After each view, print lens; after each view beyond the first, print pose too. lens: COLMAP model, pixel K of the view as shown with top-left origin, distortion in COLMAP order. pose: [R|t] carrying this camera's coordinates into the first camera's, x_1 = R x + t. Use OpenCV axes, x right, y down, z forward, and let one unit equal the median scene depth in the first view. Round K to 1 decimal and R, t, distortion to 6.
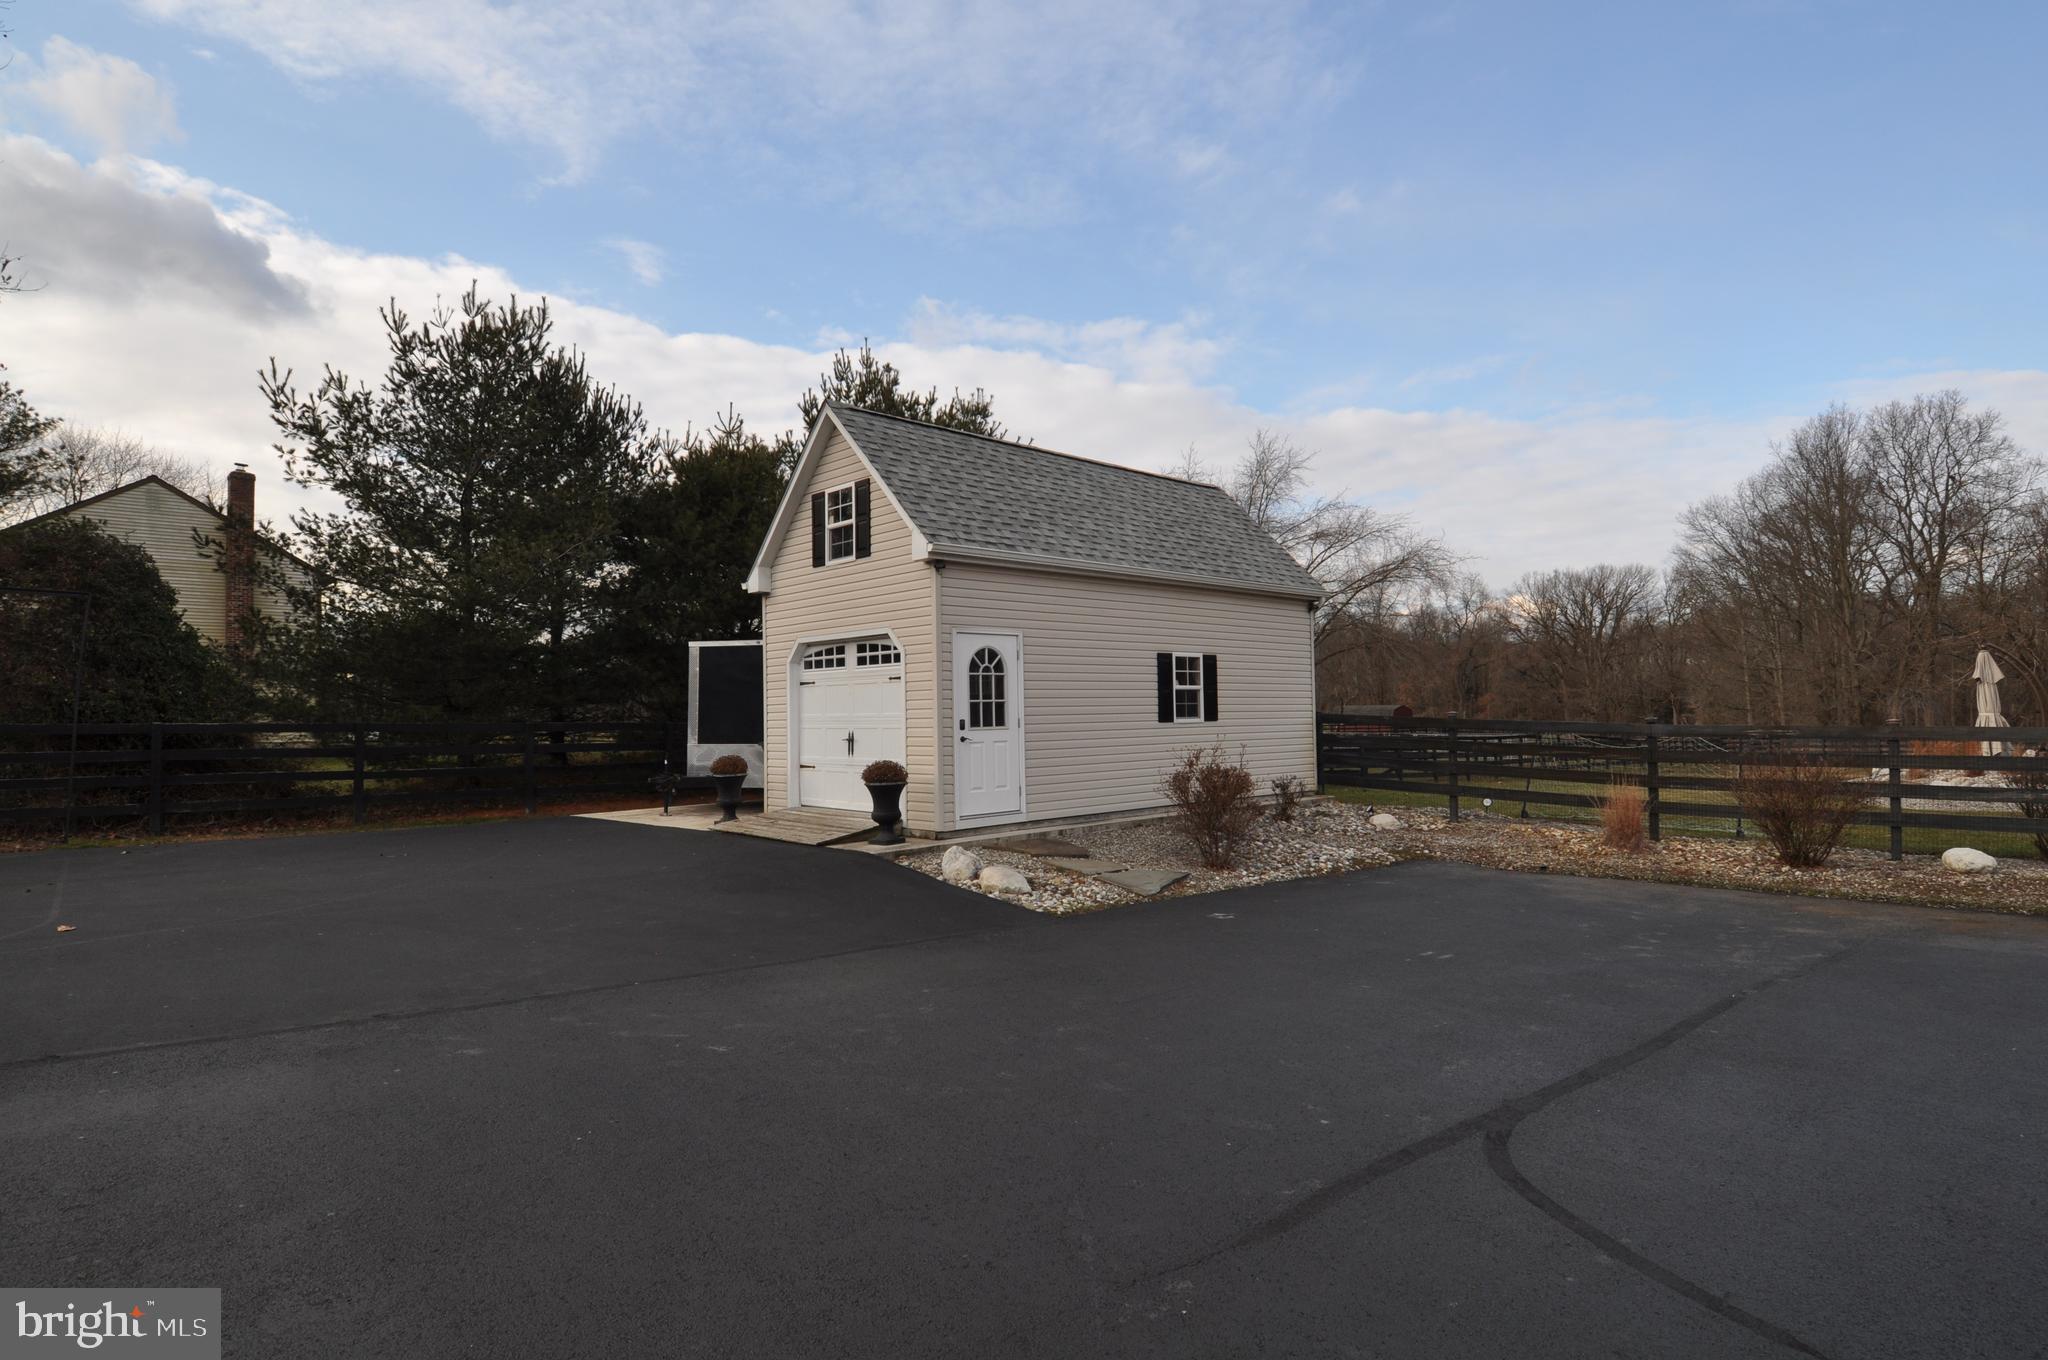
lens RADIAL K [[1052.0, 0, 1037.3], [0, 1052.0, 685.6], [0, 0, 1]] dist [0.000719, -0.029989]
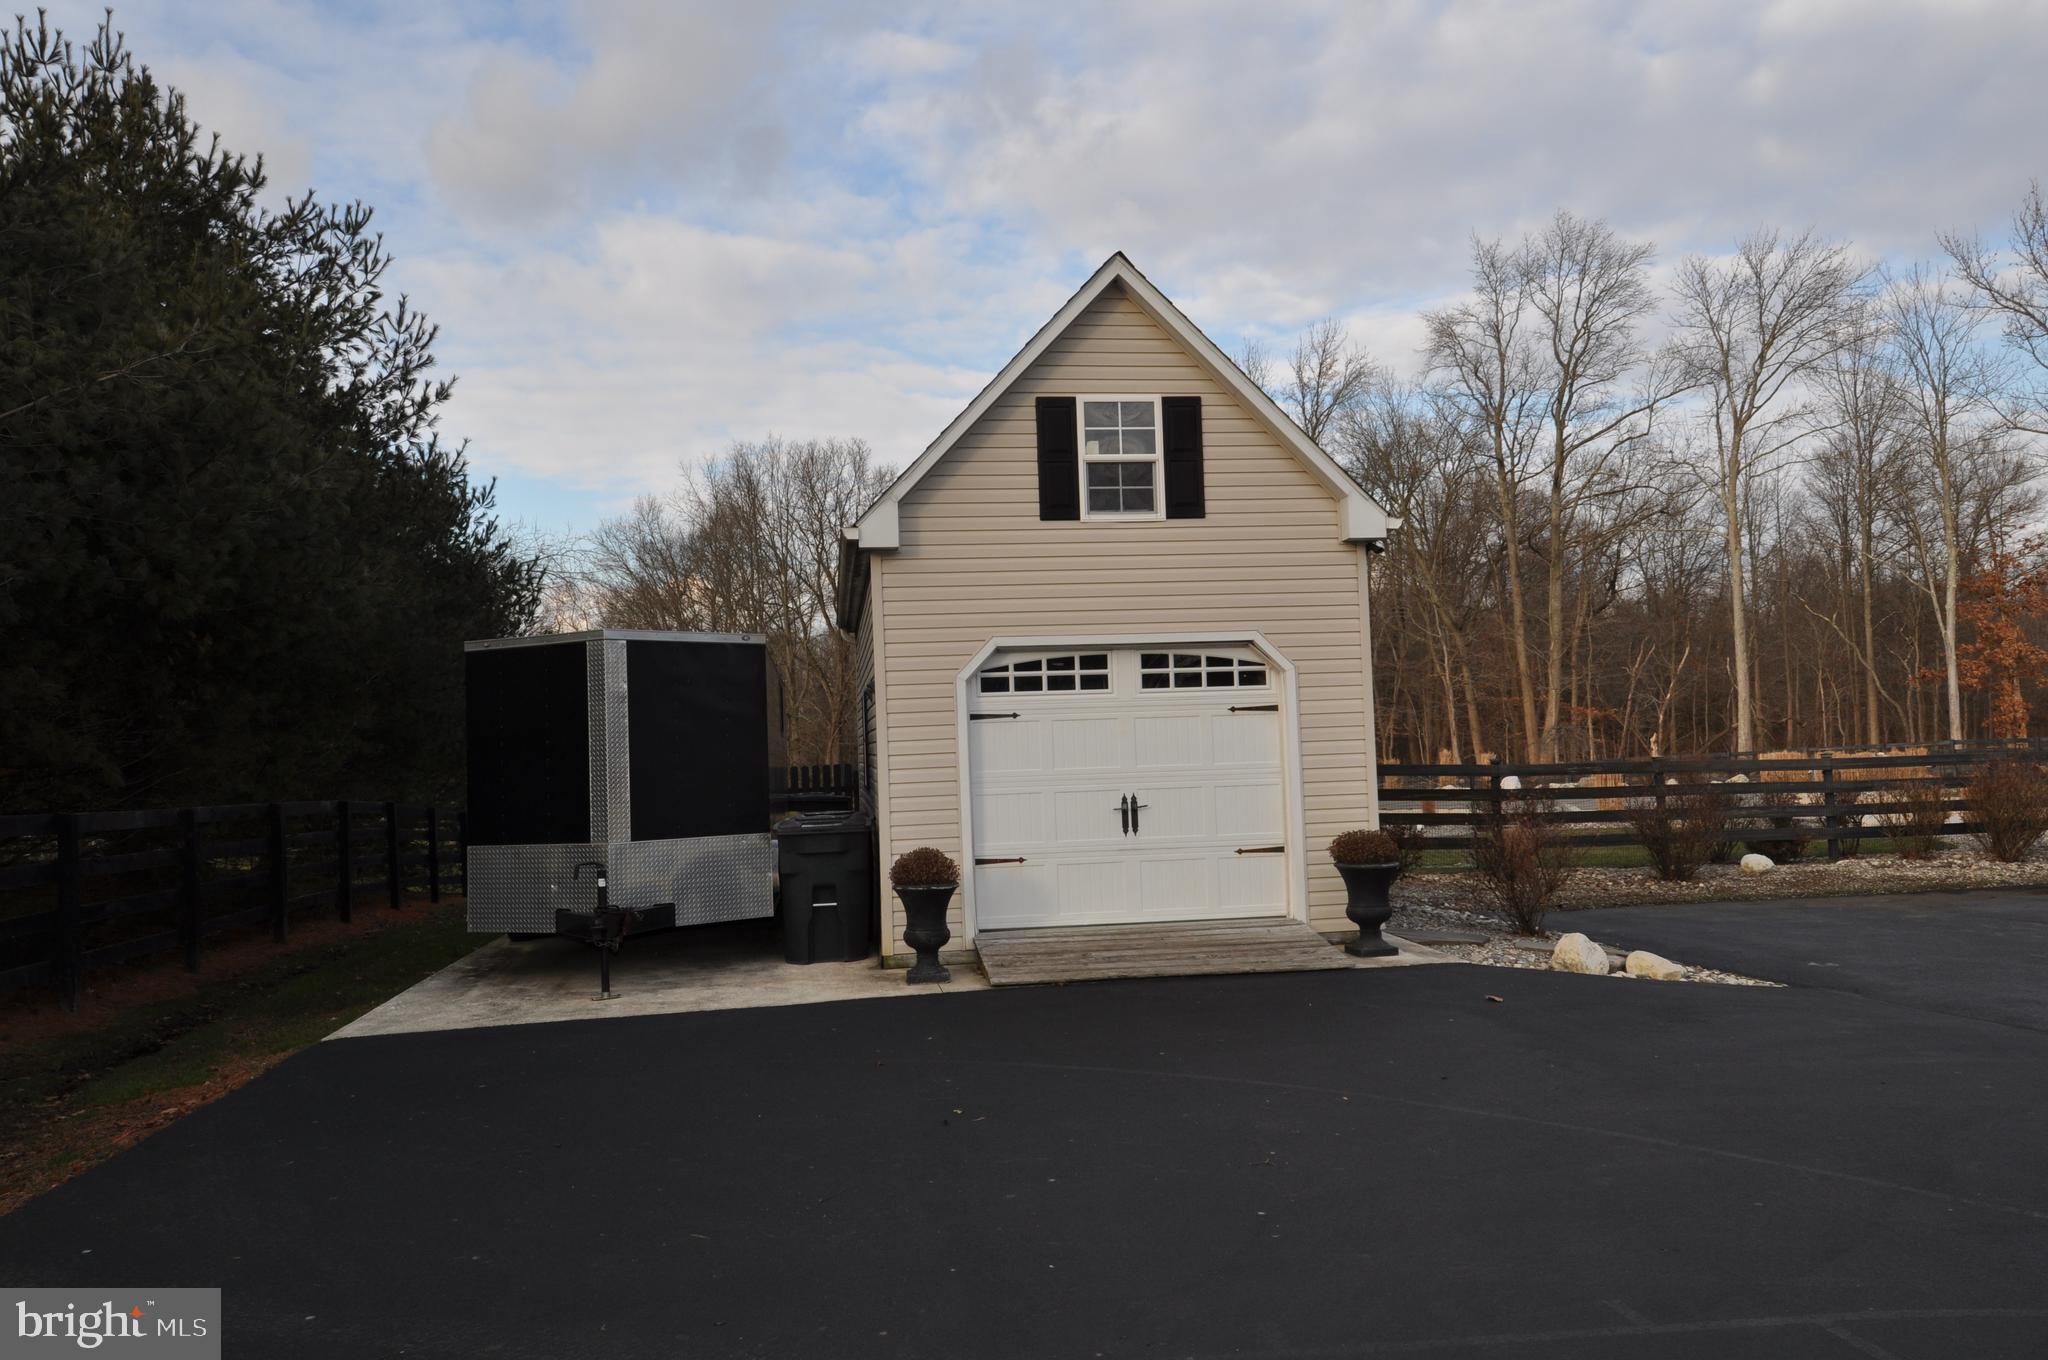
lens RADIAL K [[1462.7, 0, 1024.0], [0, 1462.7, 680.0], [0, 0, 1]] dist [0.060701, -0.067281]
pose [[0.564377, 0.033810, 0.824825, -0.921516], [0.004814, 0.999009, -0.044244, 0.013966], [-0.825503, 0.028941, 0.563655, 0.569469]]
